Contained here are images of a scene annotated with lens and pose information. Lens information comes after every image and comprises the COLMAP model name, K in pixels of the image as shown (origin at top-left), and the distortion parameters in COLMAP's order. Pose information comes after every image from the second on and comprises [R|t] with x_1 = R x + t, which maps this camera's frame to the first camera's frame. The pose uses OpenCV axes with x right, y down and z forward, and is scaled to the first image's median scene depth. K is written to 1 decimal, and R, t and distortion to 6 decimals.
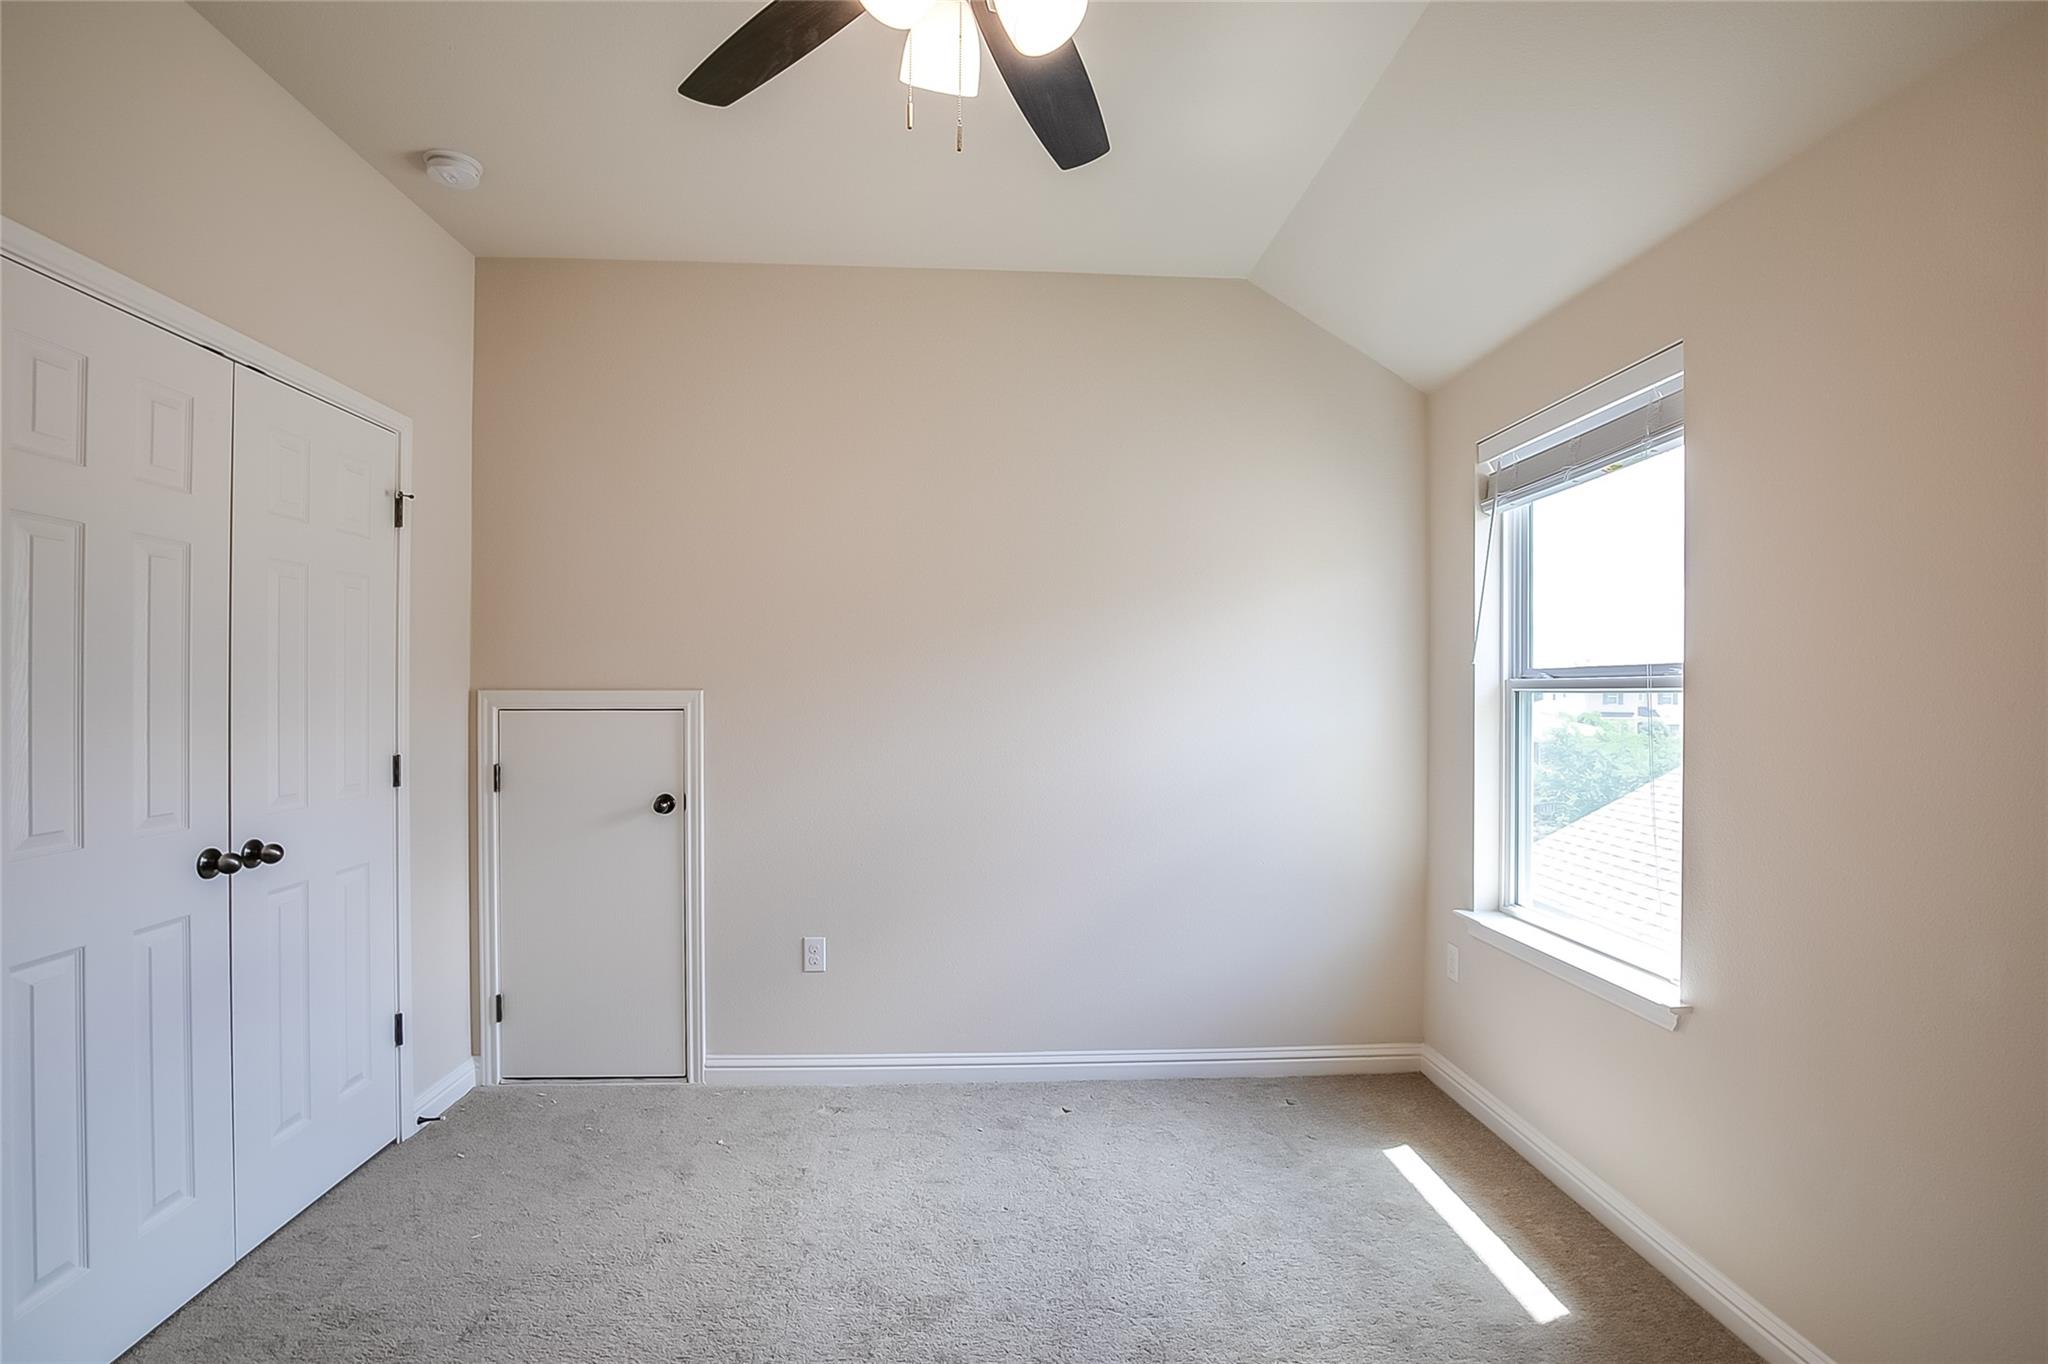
lens RADIAL K [[940.6, 0, 1025.0], [0, 940.6, 686.2], [0, 0, 1]] dist [0.001708, 0.000269]
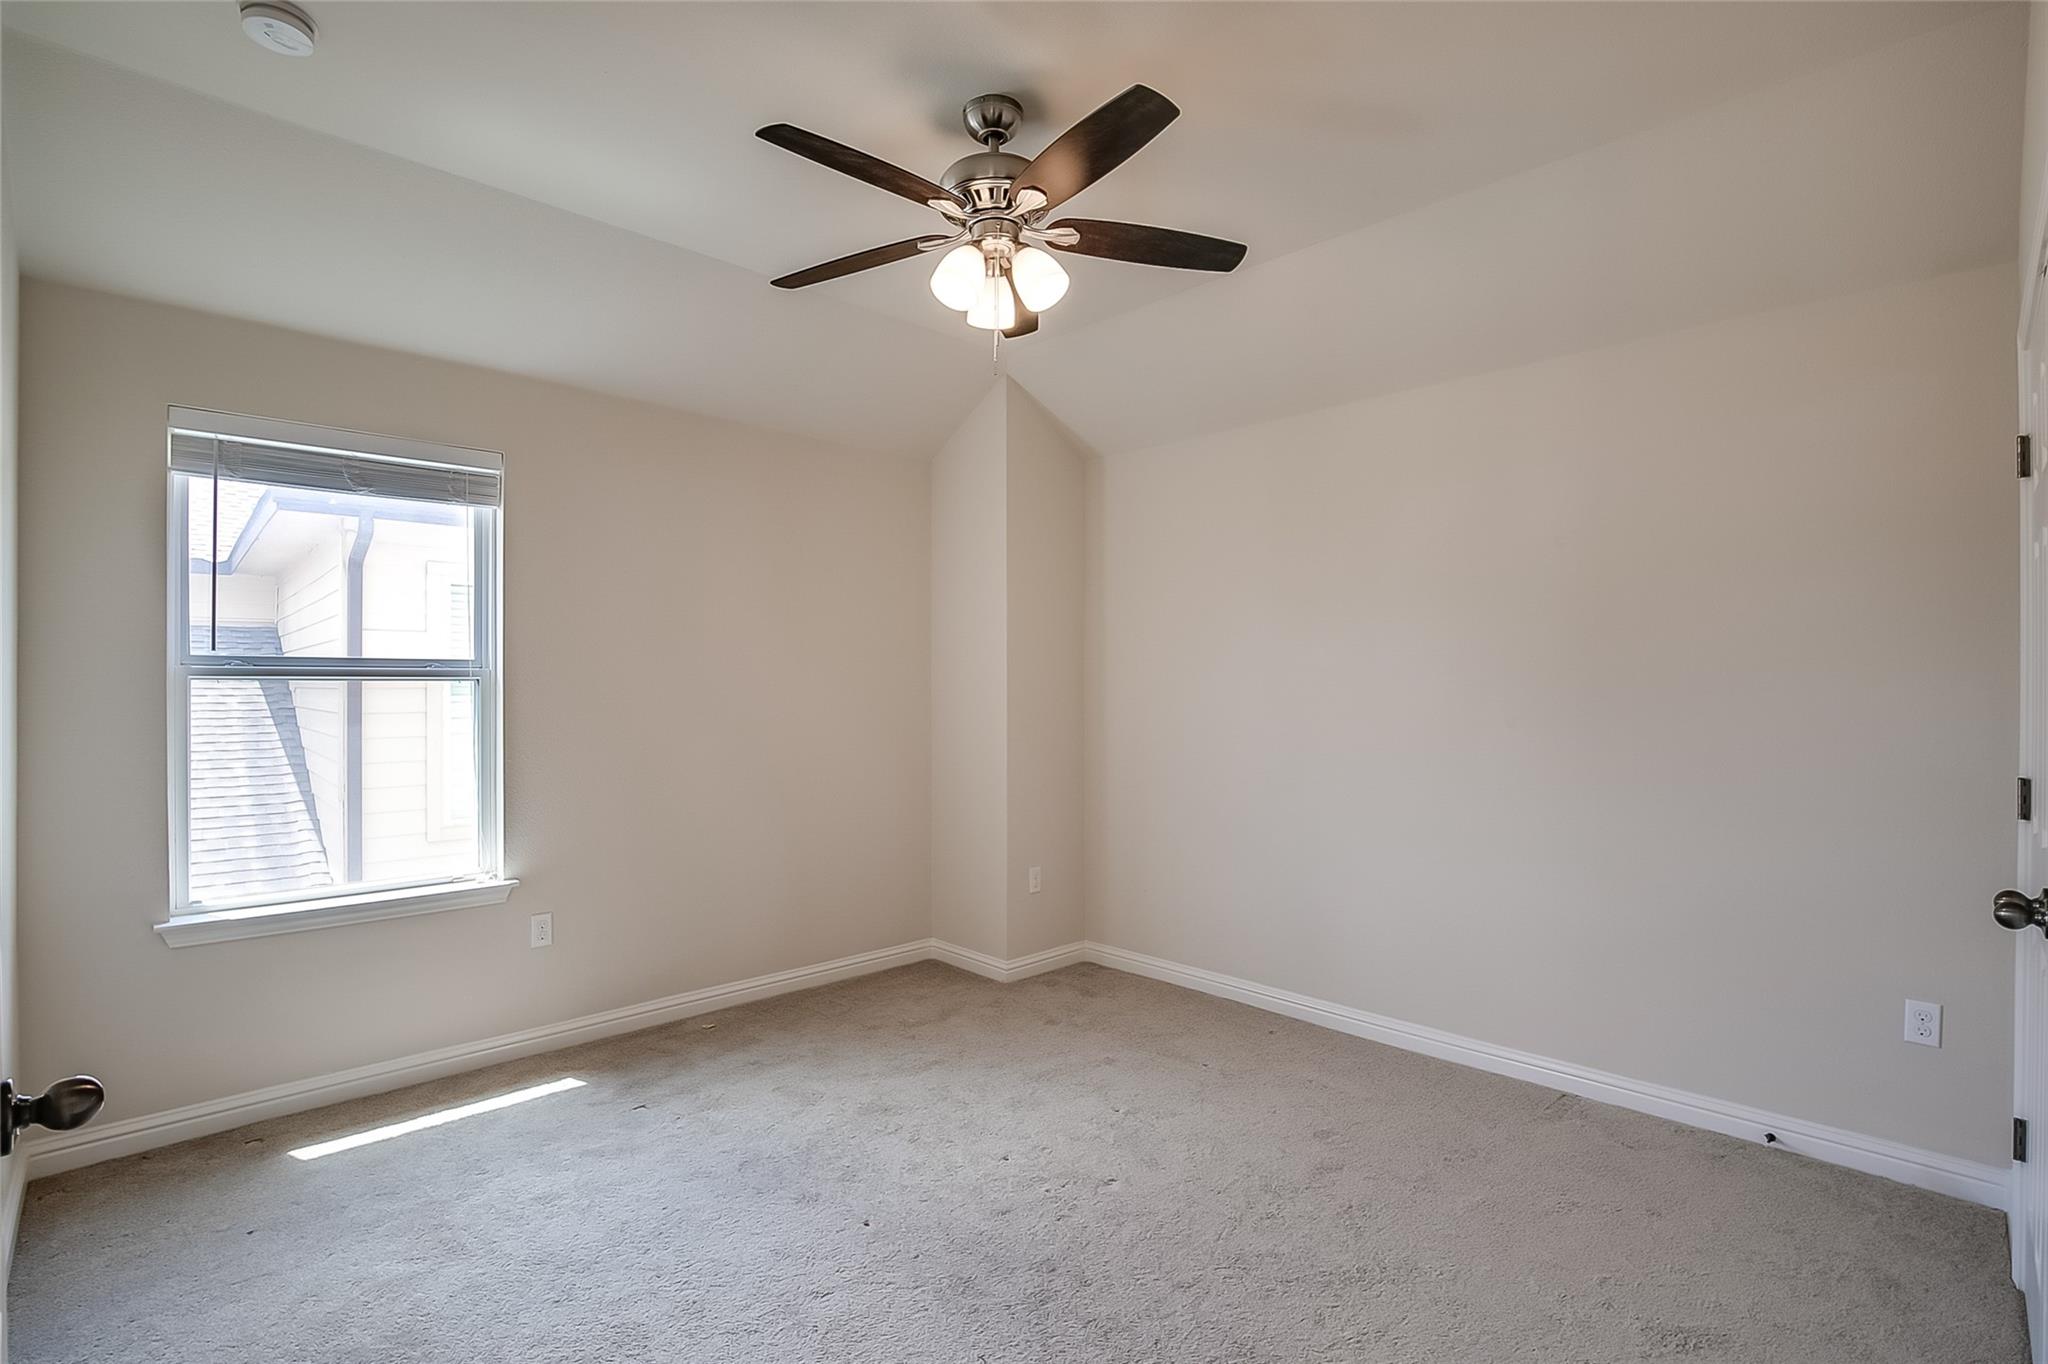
lens RADIAL K [[940.6, 0, 1023.6], [0, 940.6, 687.0], [0, 0, 1]] dist [0.001708, 0.000269]
pose [[-0.634636, 0.000626, 0.772811, -0.896108], [-0.002696, 0.999992, -0.003025, 0.017748], [-0.772806, -0.004003, -0.634629, 1.142563]]
